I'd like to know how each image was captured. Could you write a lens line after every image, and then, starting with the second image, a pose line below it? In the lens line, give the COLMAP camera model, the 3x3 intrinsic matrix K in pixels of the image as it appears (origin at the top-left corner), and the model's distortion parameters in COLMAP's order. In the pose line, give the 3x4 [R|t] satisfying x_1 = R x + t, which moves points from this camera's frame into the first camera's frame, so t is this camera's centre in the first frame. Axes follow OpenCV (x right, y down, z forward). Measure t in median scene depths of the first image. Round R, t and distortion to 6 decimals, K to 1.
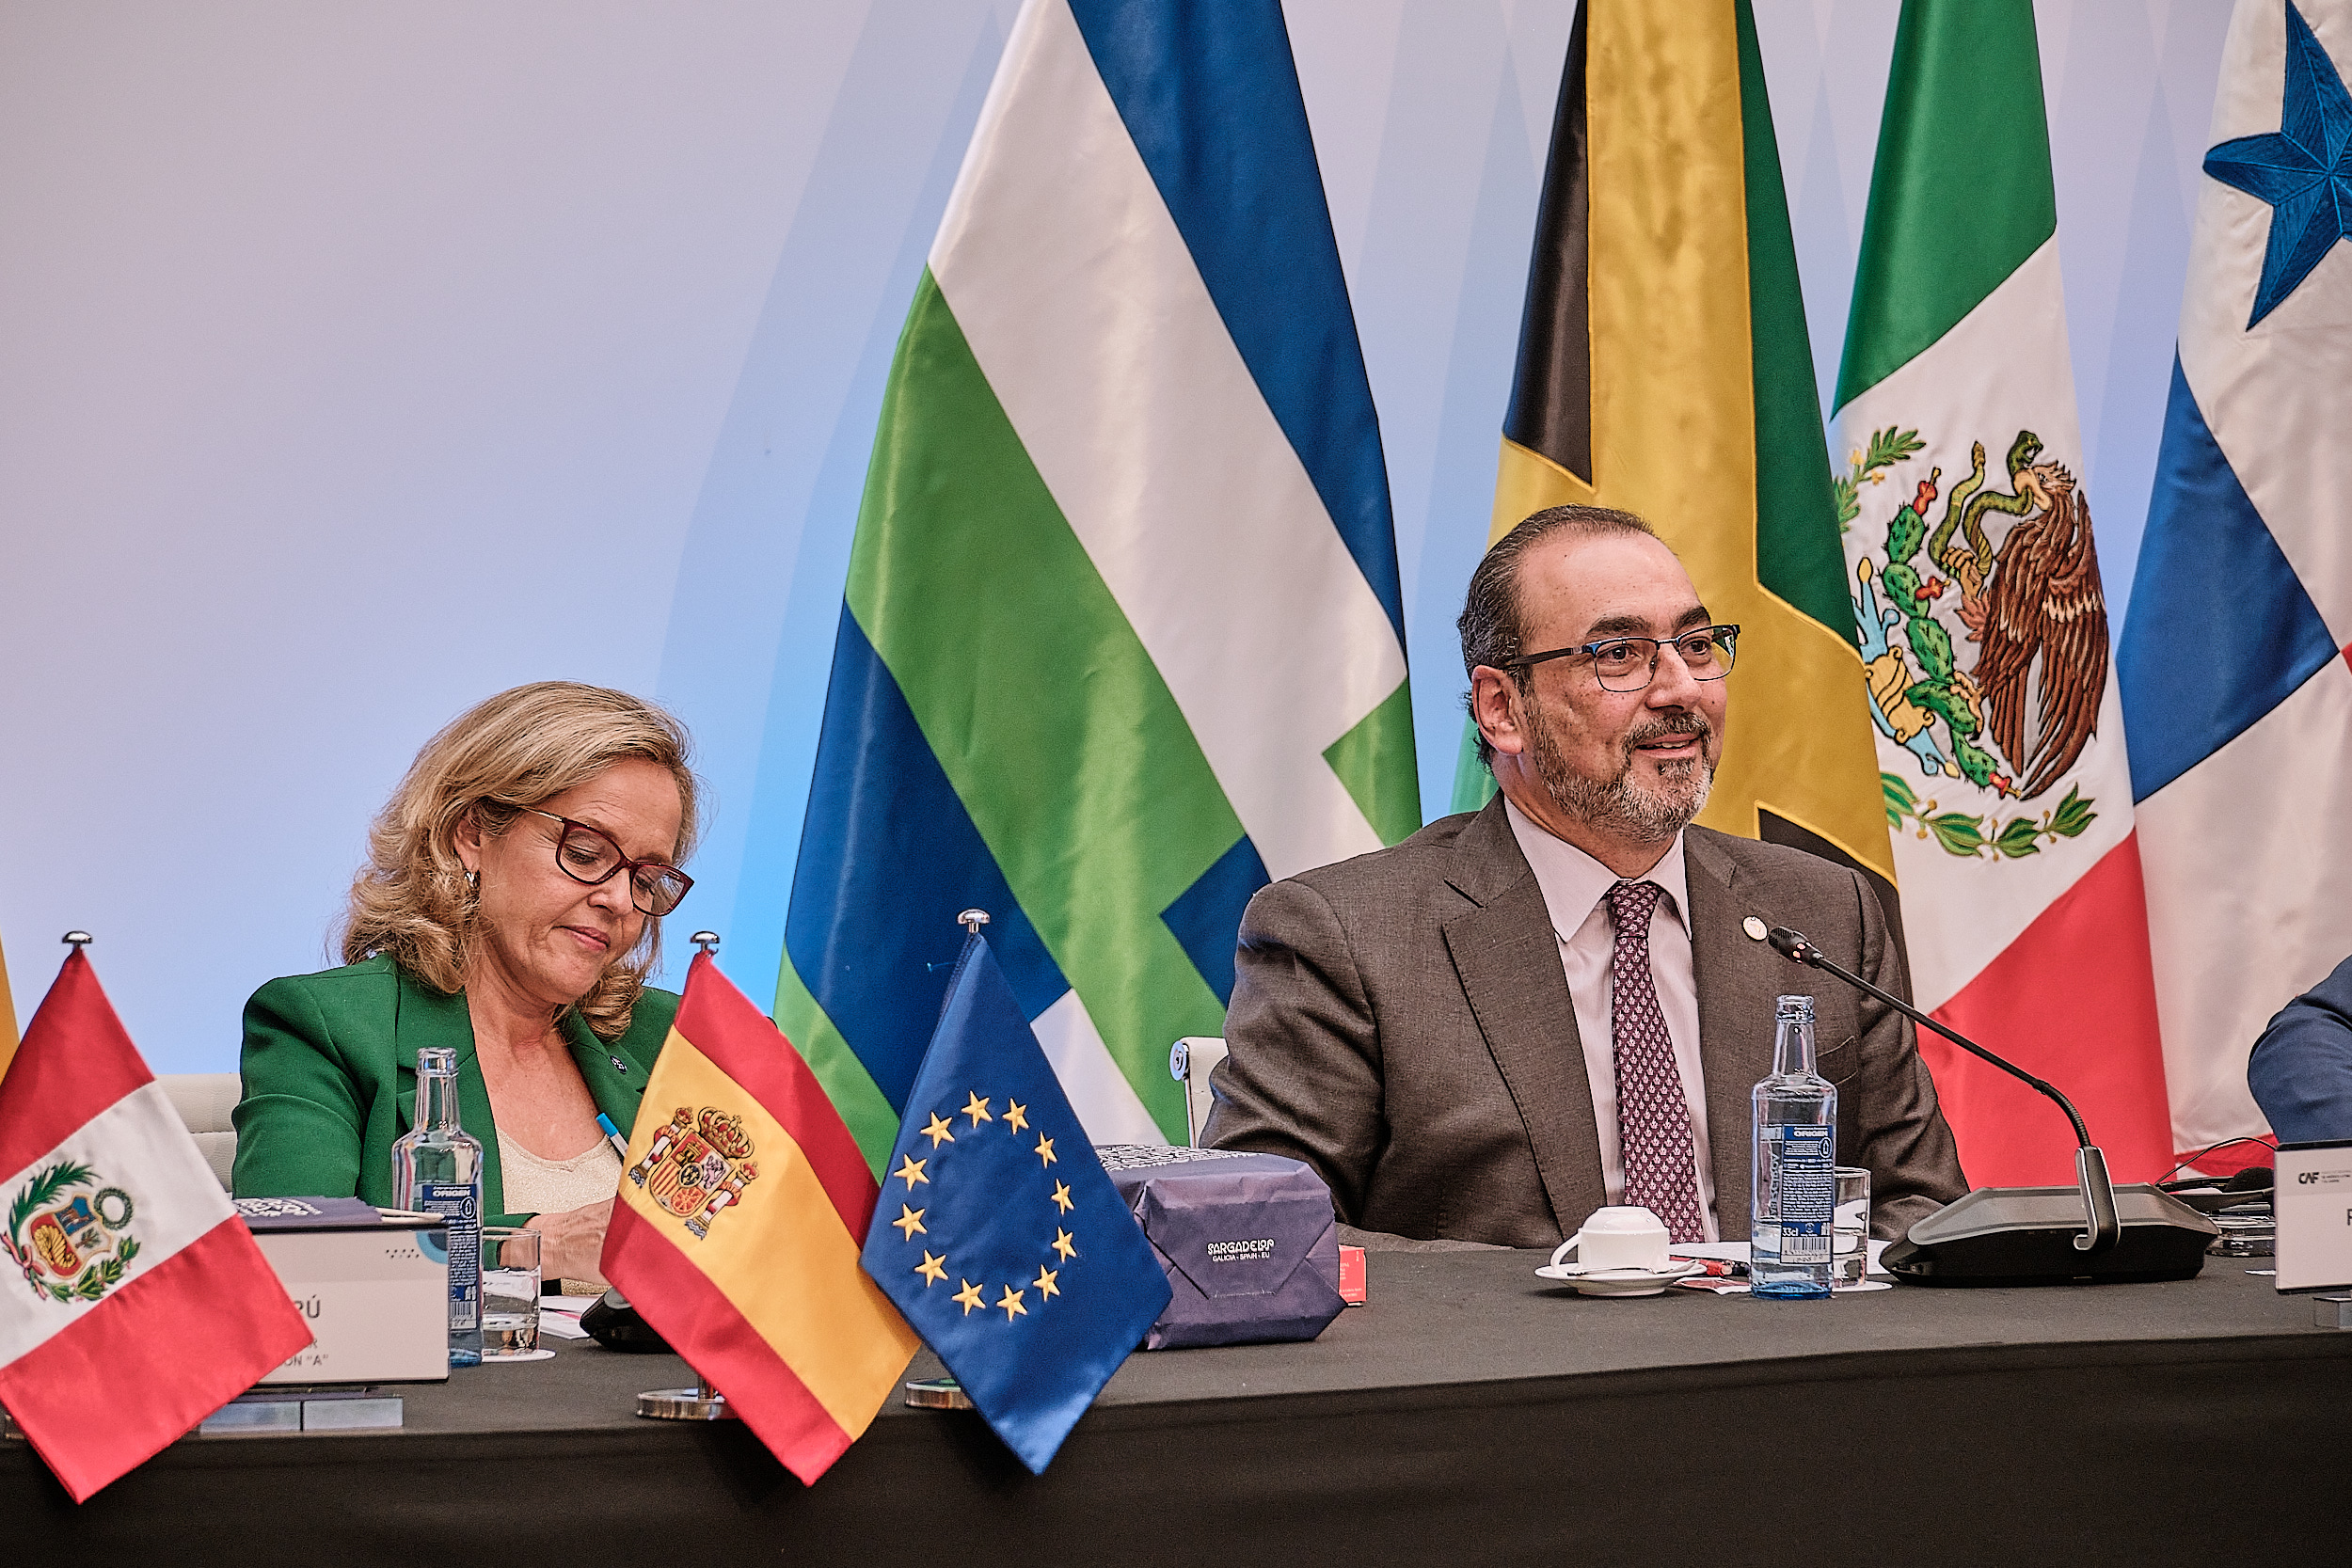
lens RADIAL K [[12432.7, 0, 1189.5], [0, 12432.7, 775.6], [0, 0, 1]] dist [-0.883186, 0.000000]
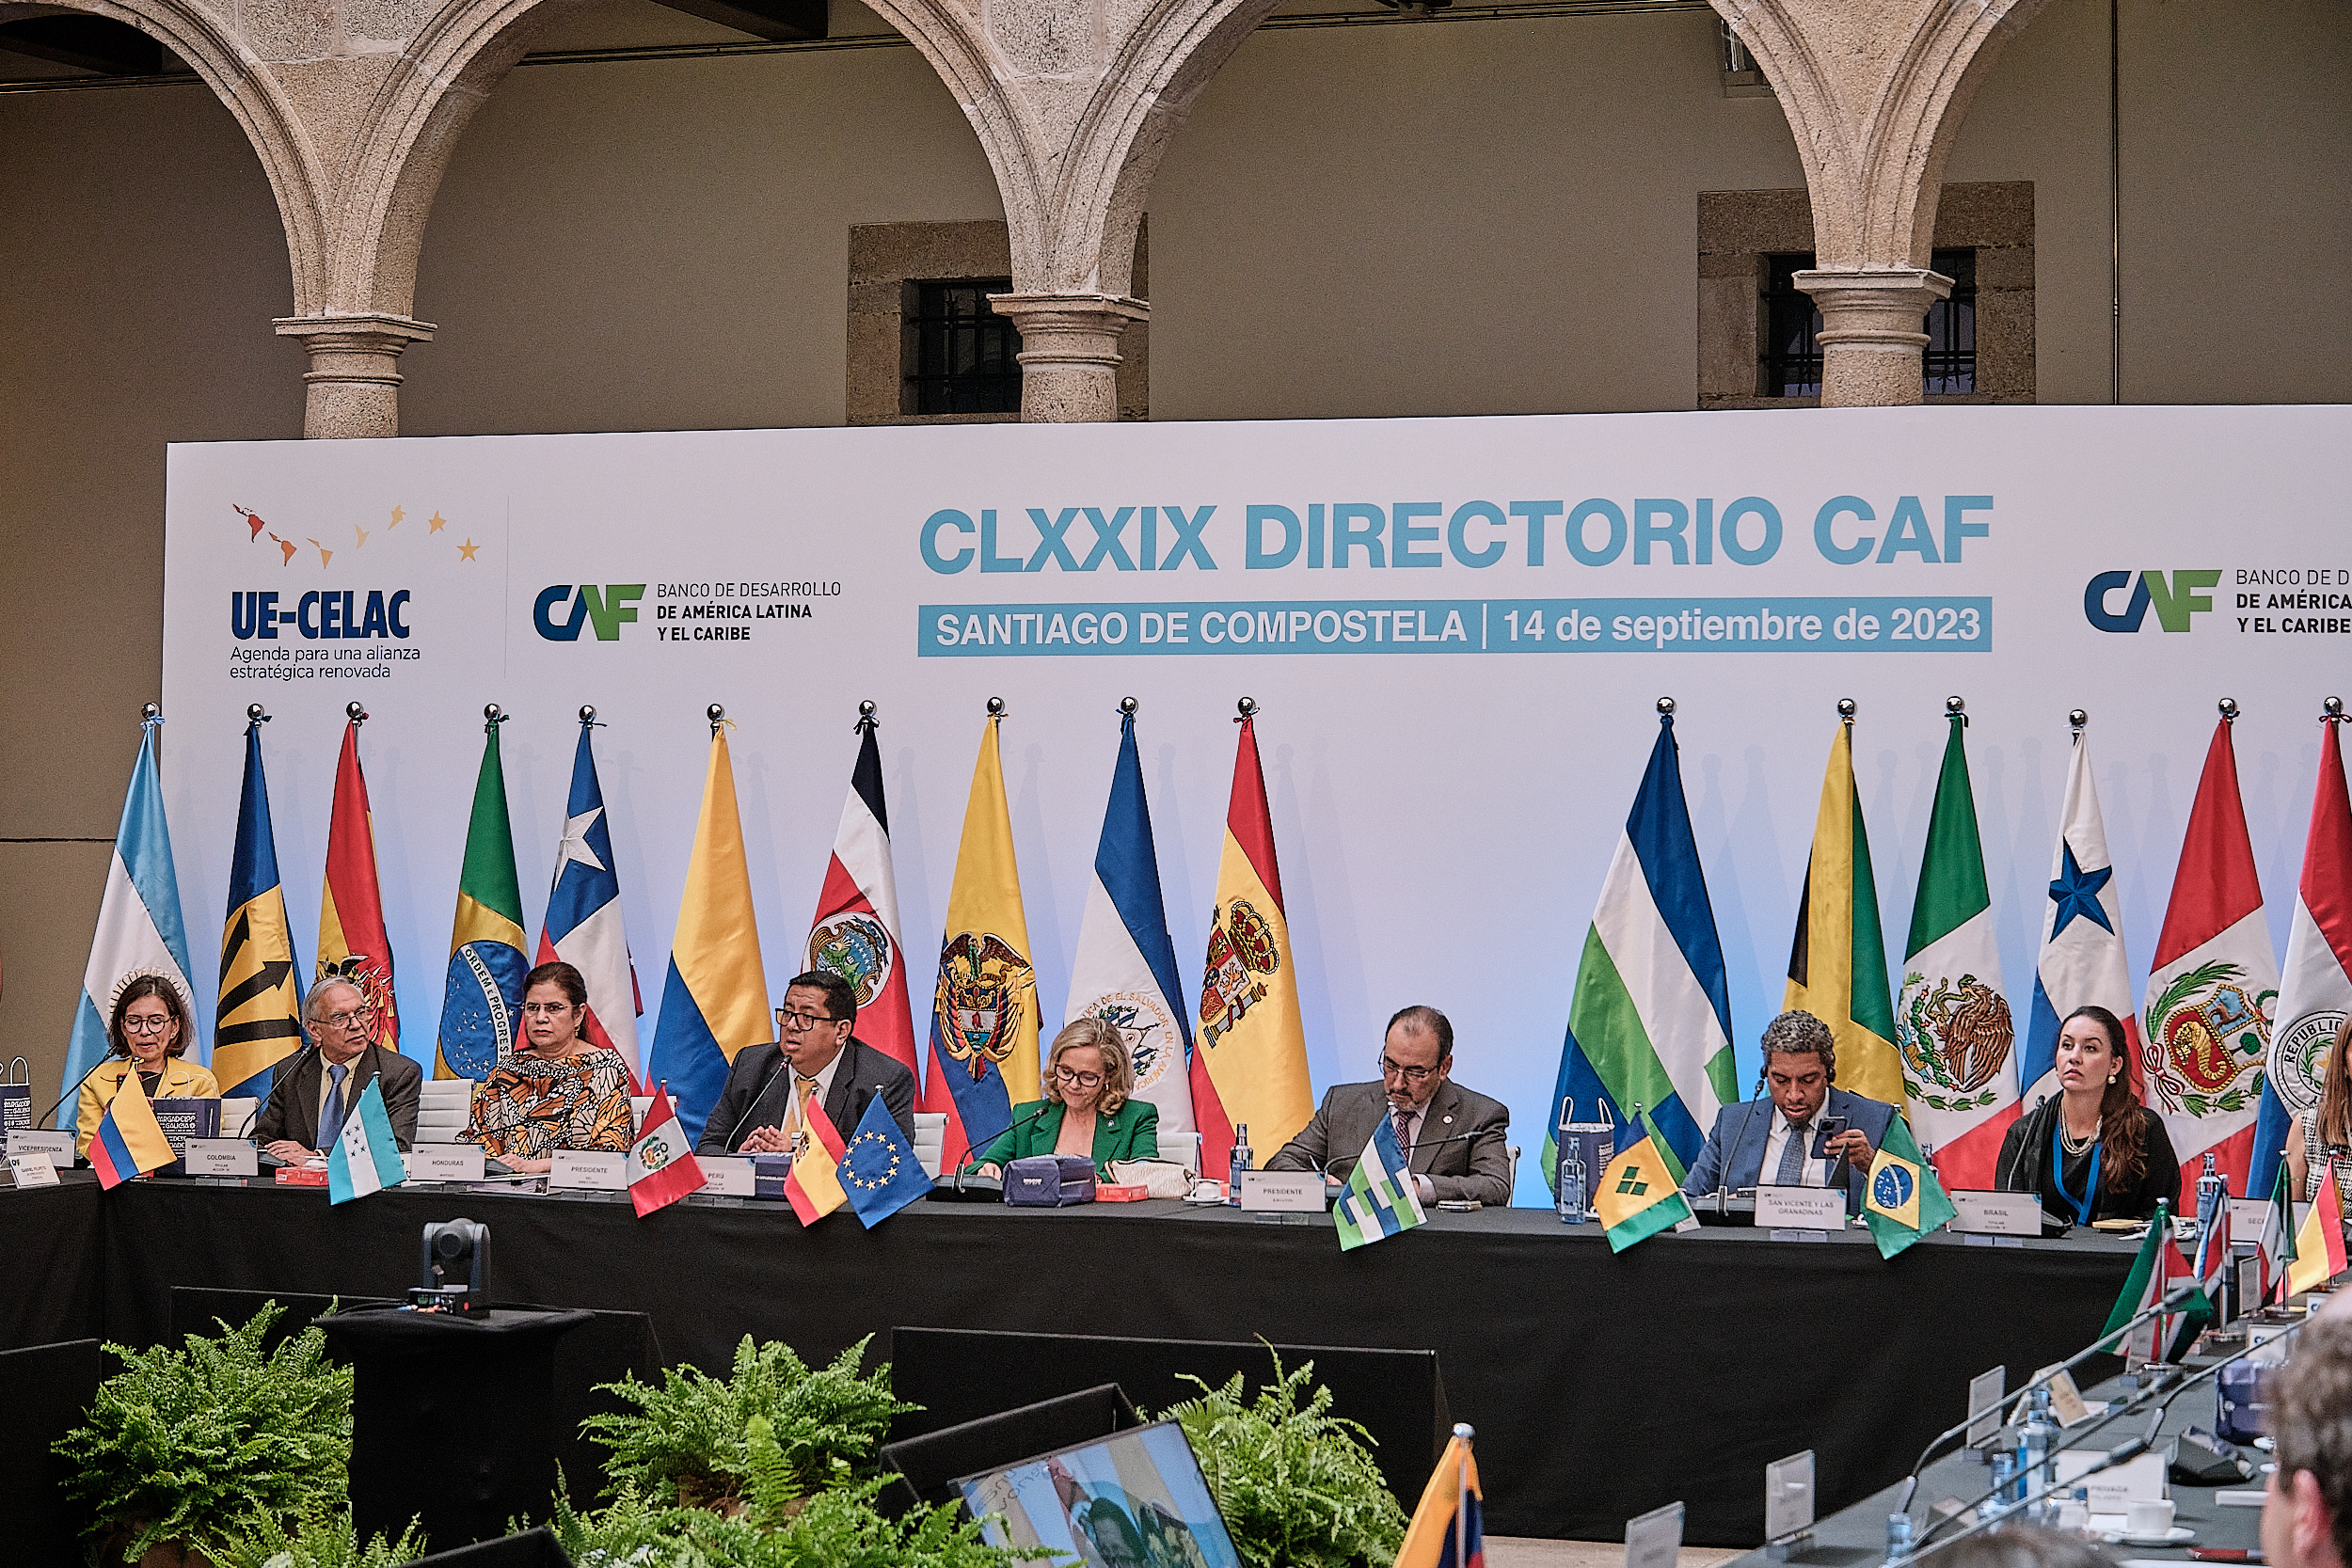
lens RADIAL K [[5287.9, 0, 1207.8], [0, 5287.9, 858.0], [0, 0, 1]] dist [-0.167088, 0.000000]
pose [[0.687724, 0.006967, -0.725939, 0.922978], [-0.037400, 0.998966, -0.025844, -0.015955], [0.725008, 0.044924, 0.687273, -0.058736]]
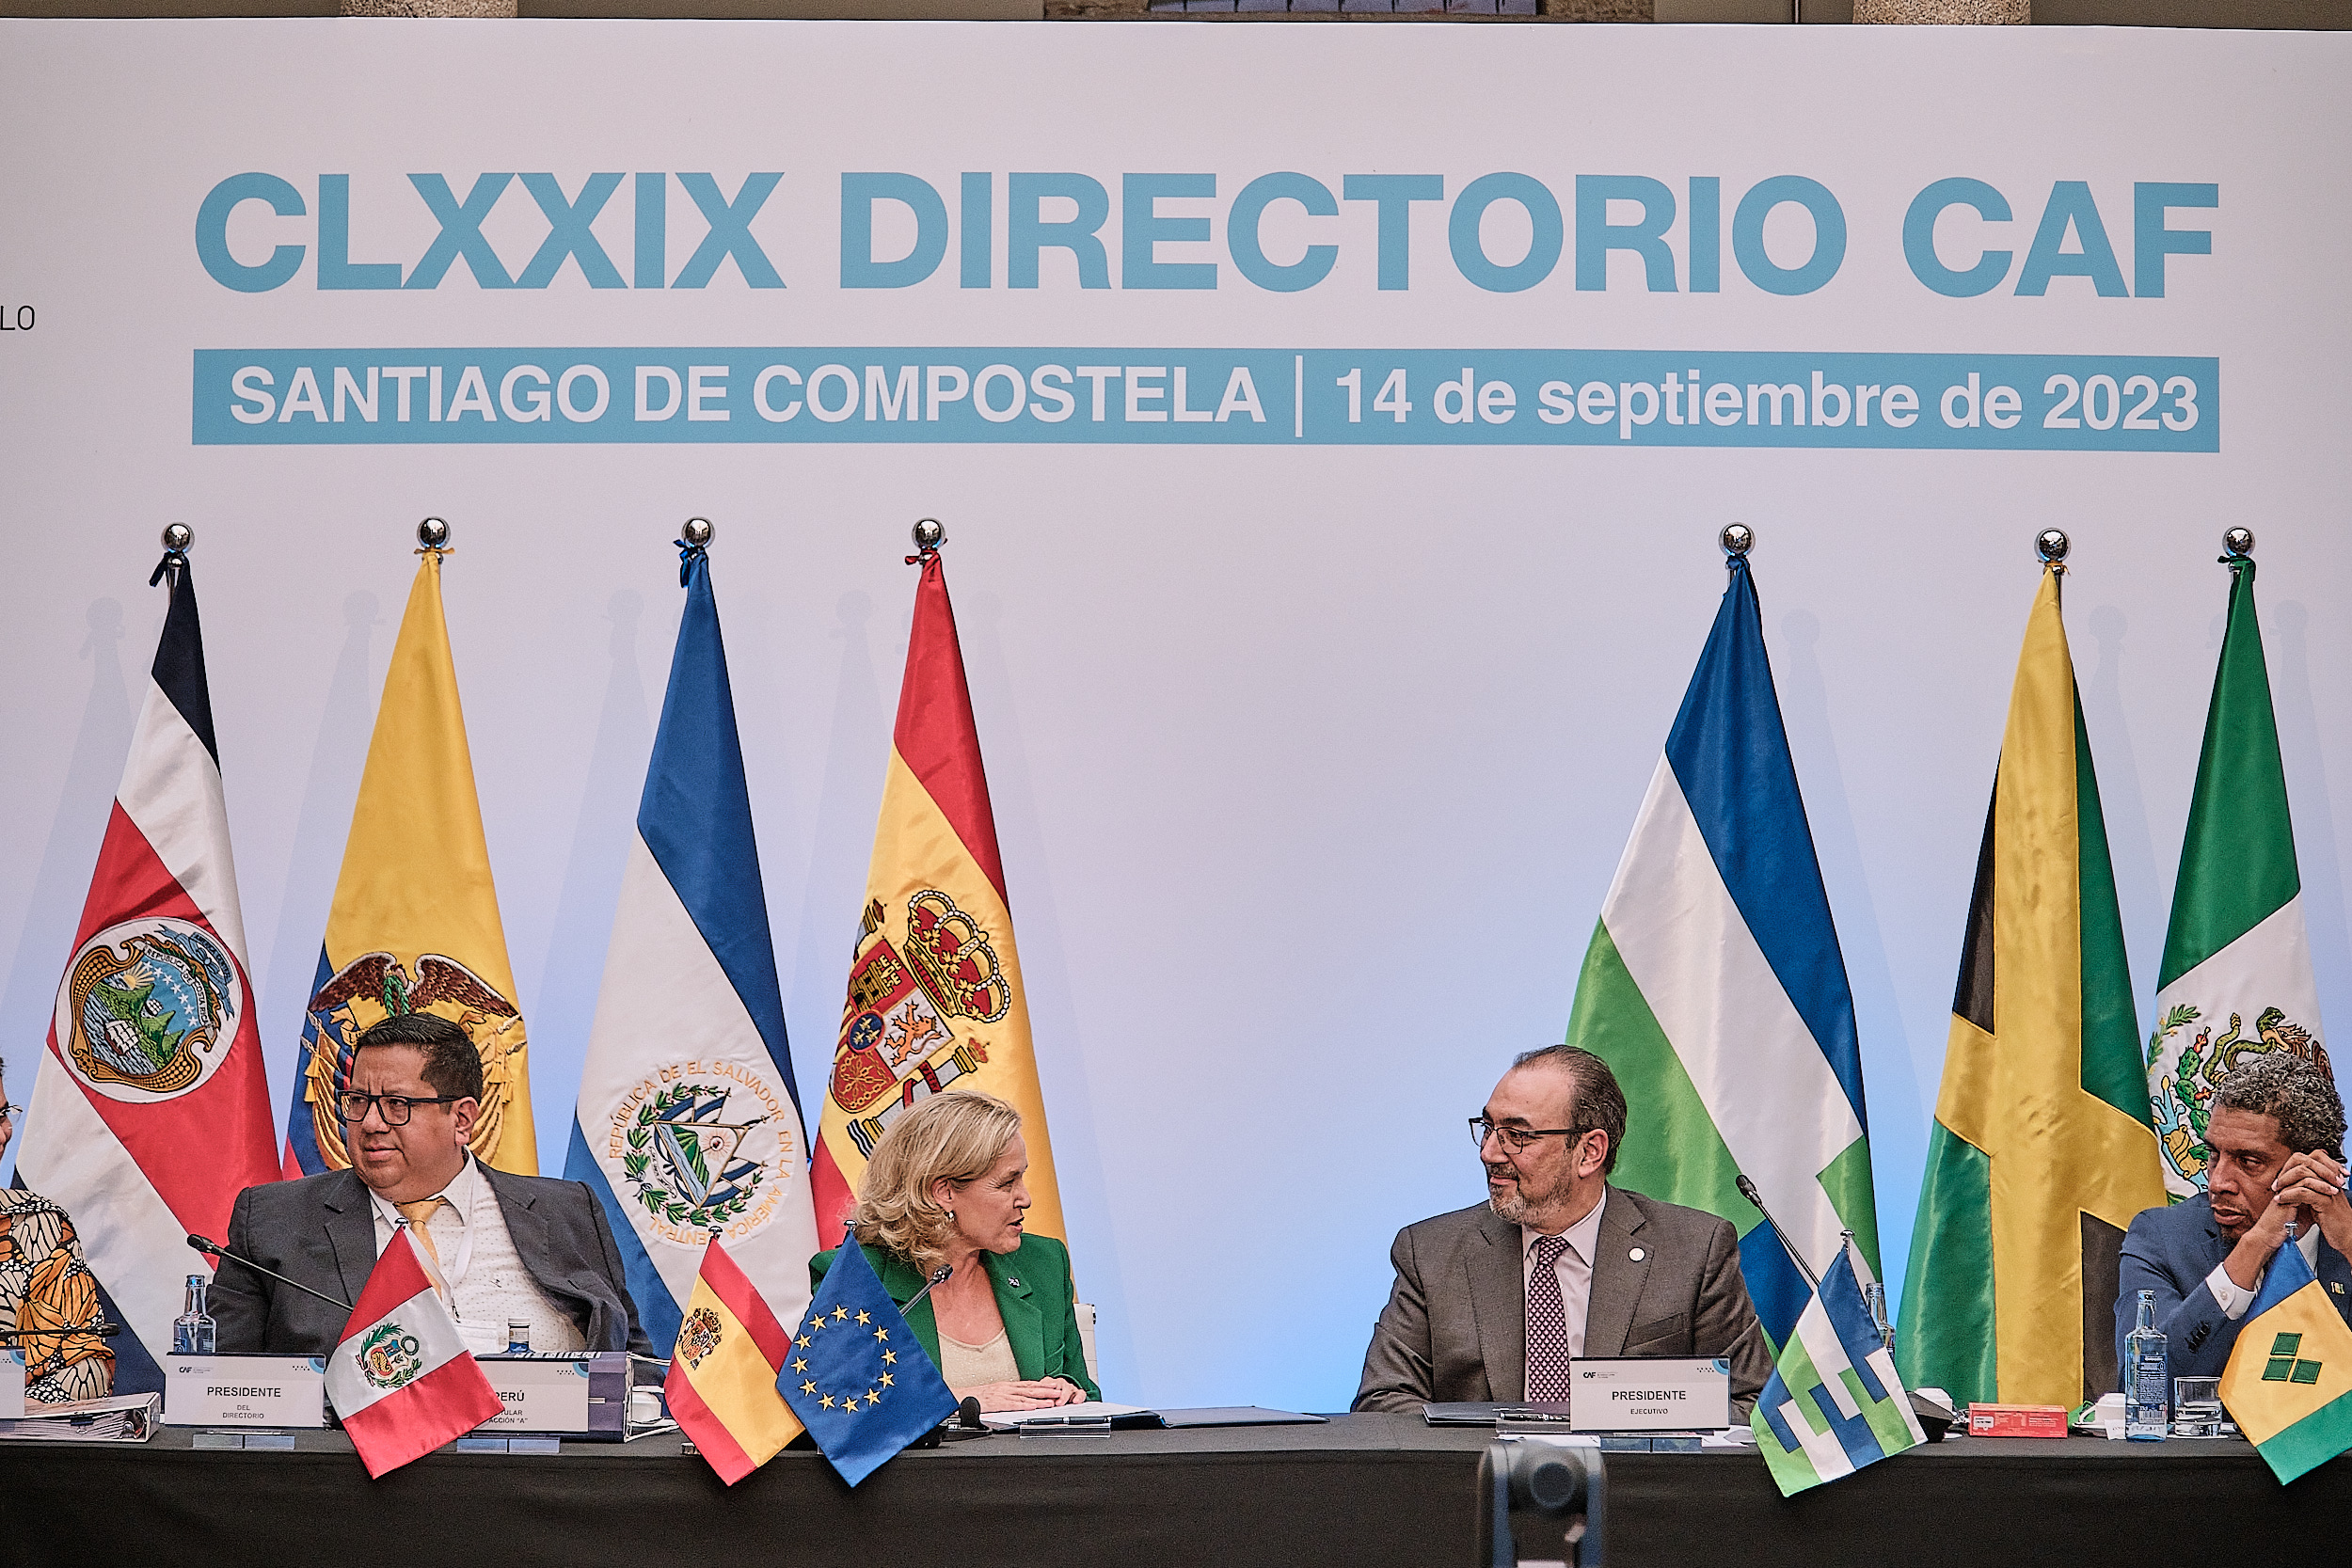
lens RADIAL K [[9342.9, 0, 1140.7], [0, 9342.9, 1015.3], [0, 0, 1]] dist [-0.501459, 0.000000]
pose [[0.896856, 0.008150, -0.442248, 0.530197], [-0.020951, 0.999491, -0.024069, 0.009574], [0.441827, 0.030852, 0.896570, -0.294789]]
